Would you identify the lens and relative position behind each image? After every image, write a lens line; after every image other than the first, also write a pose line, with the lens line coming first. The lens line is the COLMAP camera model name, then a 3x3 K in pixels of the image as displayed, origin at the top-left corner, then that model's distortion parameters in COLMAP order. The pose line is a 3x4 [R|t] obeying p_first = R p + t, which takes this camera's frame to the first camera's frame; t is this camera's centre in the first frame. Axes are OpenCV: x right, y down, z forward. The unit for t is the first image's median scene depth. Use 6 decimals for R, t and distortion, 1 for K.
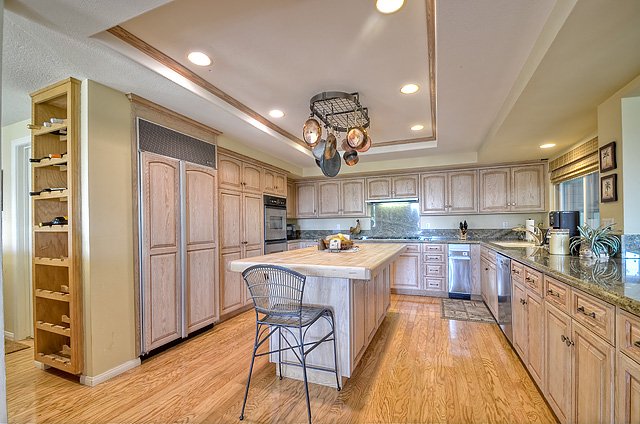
lens RADIAL K [[281.7, 0, 324.8], [0, 281.7, 214.1], [0, 0, 1]] dist [-0.000803, -0.002664]
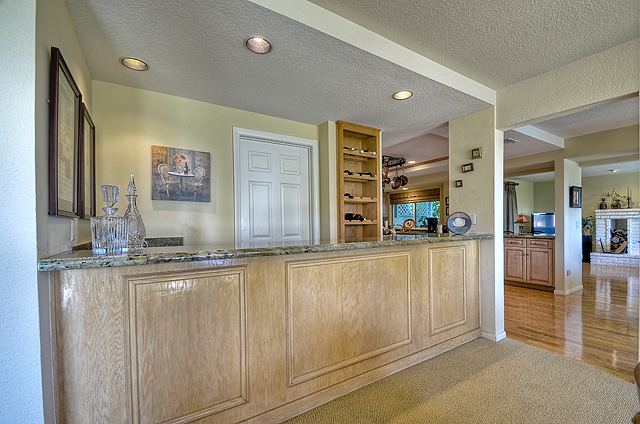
lens RADIAL K [[281.7, 0, 319.1], [0, 281.7, 212.8], [0, 0, 1]] dist [-0.000803, -0.002664]
pose [[0.592019, 0.037040, 0.805073, -1.185763], [-0.030310, 0.999260, -0.023685, 0.024670], [-0.805354, -0.010379, 0.592703, 0.158233]]
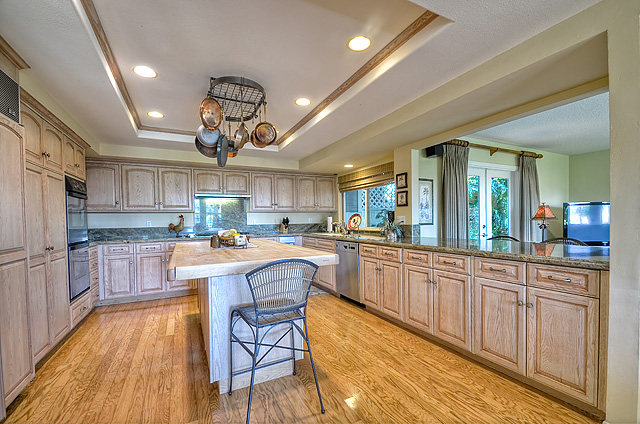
lens RADIAL K [[281.7, 0, 321.8], [0, 281.7, 215.4], [0, 0, 1]] dist [-0.000803, -0.002664]
pose [[0.661403, 0.012859, 0.749921, -0.315941], [-0.023776, 0.999710, 0.003828, 0.009013], [-0.749654, -0.020362, 0.661517, 0.108323]]
